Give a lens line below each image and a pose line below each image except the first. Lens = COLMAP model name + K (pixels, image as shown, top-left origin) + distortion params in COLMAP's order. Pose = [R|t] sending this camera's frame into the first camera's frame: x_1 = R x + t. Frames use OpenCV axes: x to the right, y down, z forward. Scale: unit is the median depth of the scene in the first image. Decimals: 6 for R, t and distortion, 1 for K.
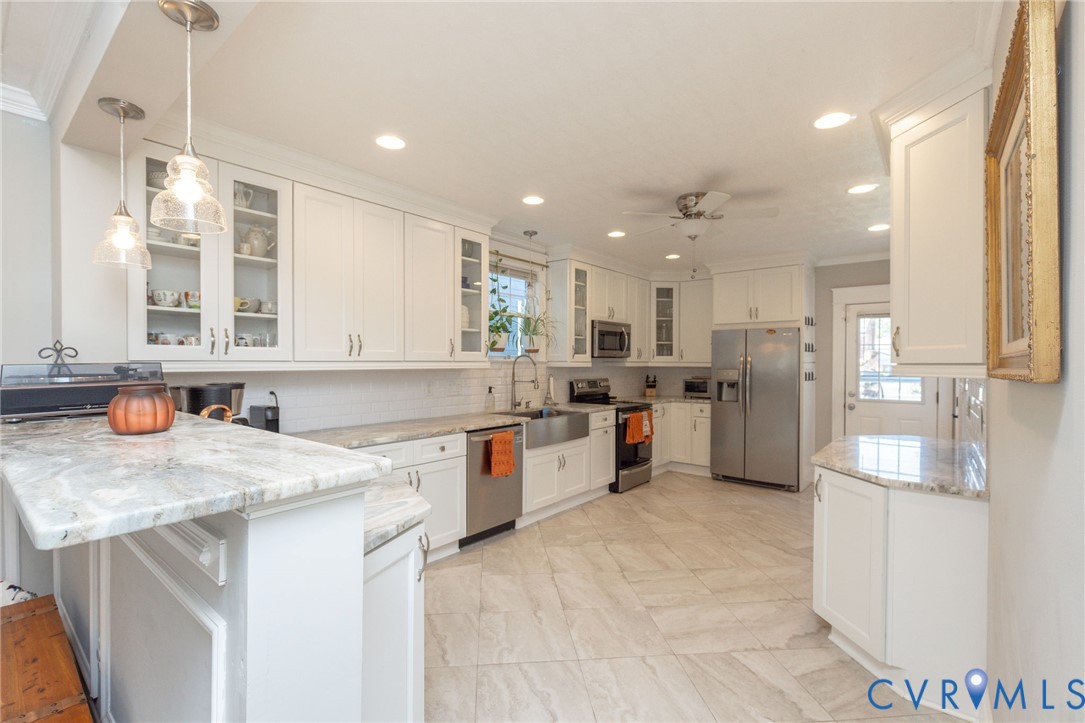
lens RADIAL K [[485.7, 0, 540.4], [0, 485.7, 365.4], [0, 0, 1]] dist [0.003113, -0.000555]
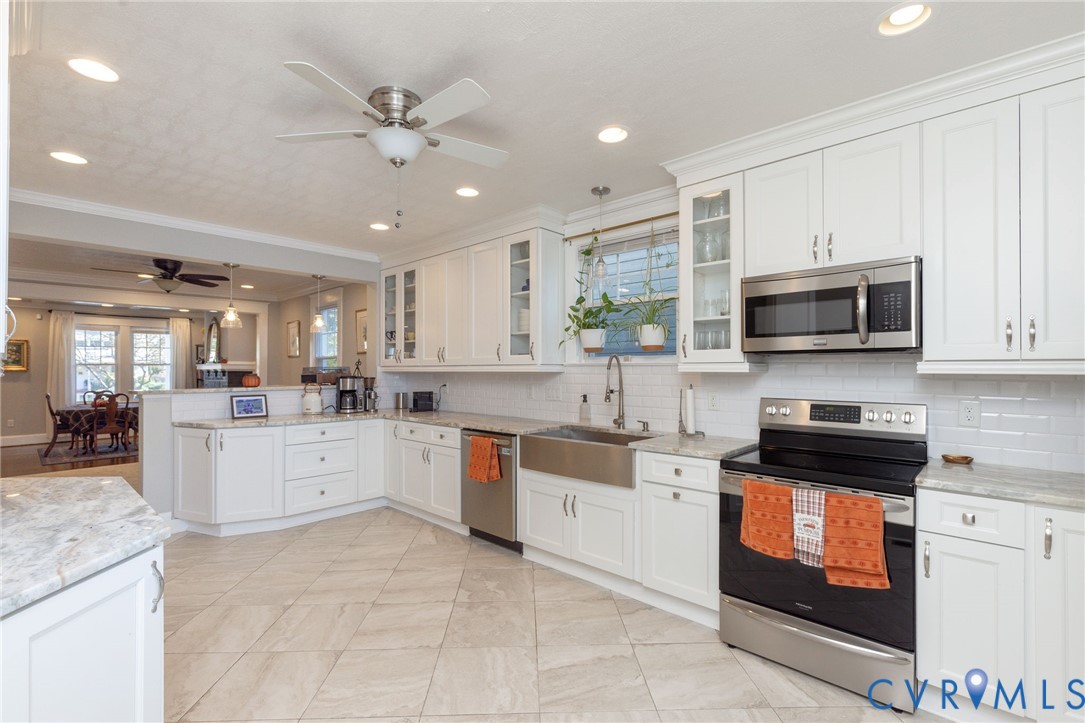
lens RADIAL K [[485.7, 0, 538.2], [0, 485.7, 366.8], [0, 0, 1]] dist [0.003113, -0.000555]
pose [[-0.067454, -0.009708, -0.997675, 0.648876], [-0.007577, 0.999929, -0.009218, 0.003637], [0.997694, 0.006938, -0.067523, 0.858052]]
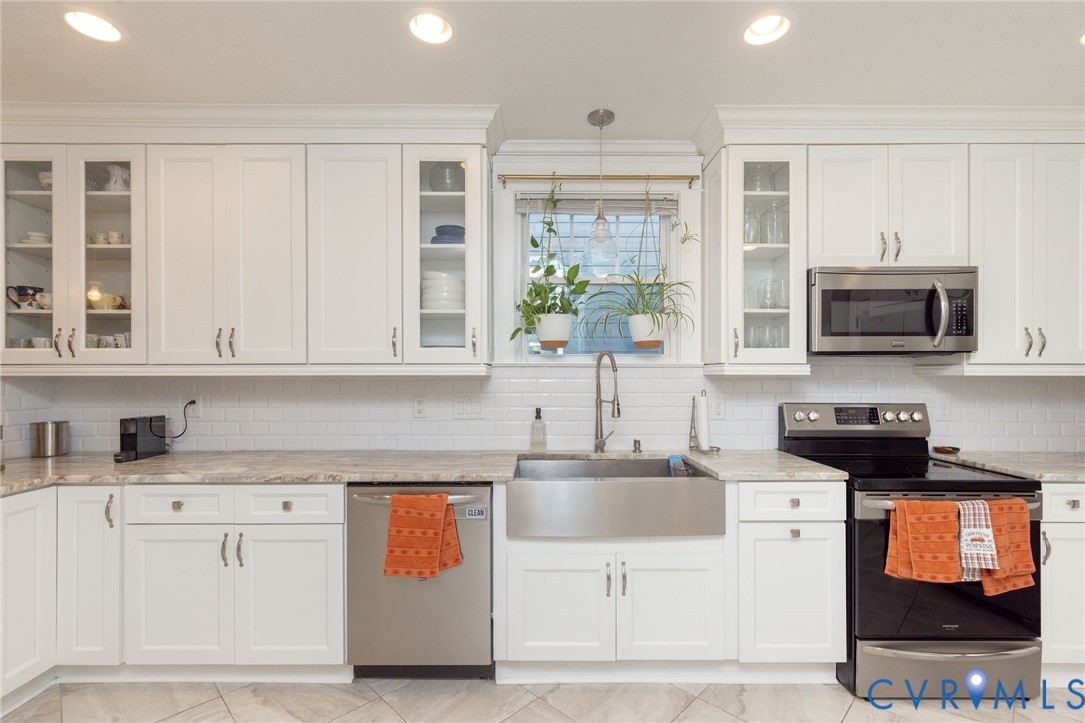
lens RADIAL K [[485.7, 0, 539.9], [0, 485.7, 374.9], [0, 0, 1]] dist [0.003113, -0.000555]
pose [[0.634561, -0.002756, -0.772868, 0.305334], [-0.003460, 0.999973, -0.006407, 0.006636], [0.772865, 0.006740, 0.634534, 0.555846]]
